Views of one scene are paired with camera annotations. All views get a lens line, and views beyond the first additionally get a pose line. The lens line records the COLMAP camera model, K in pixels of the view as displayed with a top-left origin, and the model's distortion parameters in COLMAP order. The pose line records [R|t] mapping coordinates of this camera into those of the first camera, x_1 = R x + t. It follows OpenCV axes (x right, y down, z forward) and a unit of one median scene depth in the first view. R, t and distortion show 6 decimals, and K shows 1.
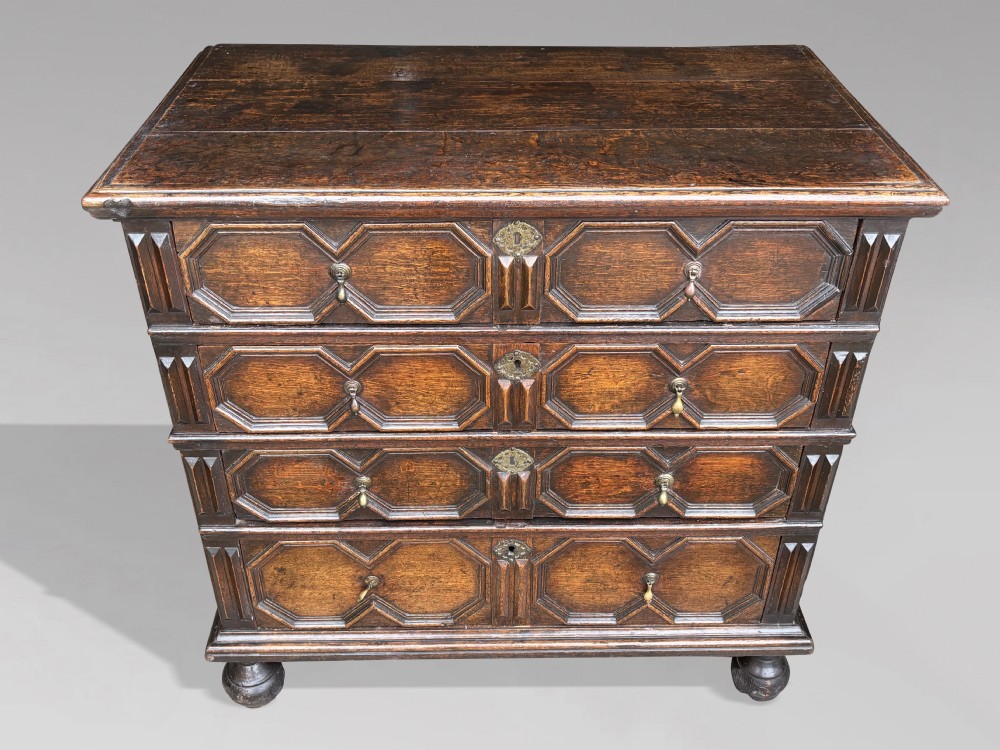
lens RADIAL K [[909.6, 0, 505.3], [0, 909.6, 360.0], [0, 0, 1]] dist [0.179271, -0.558427]
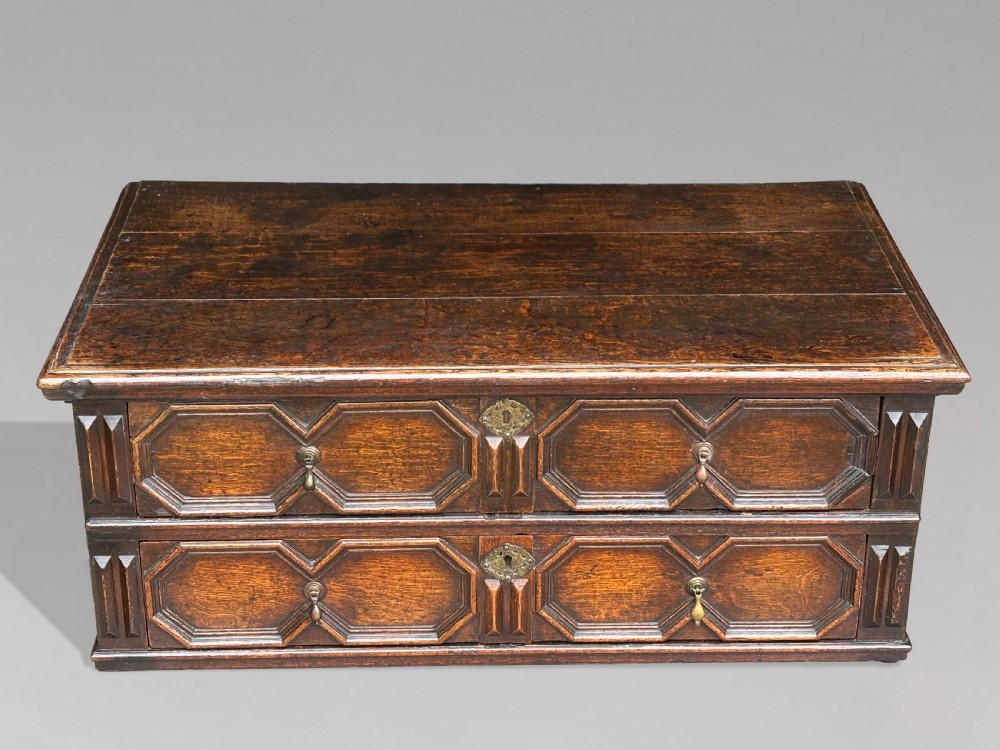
lens RADIAL K [[1822.2, 0, 509.8], [0, 1822.2, 374.9], [0, 0, 1]] dist [0.274734, -1.228920]
pose [[0.999929, -0.003769, 0.011272, -0.003407], [0.005265, 0.990726, -0.135775, 0.062670], [-0.010655, 0.135825, 0.990676, -0.707566]]
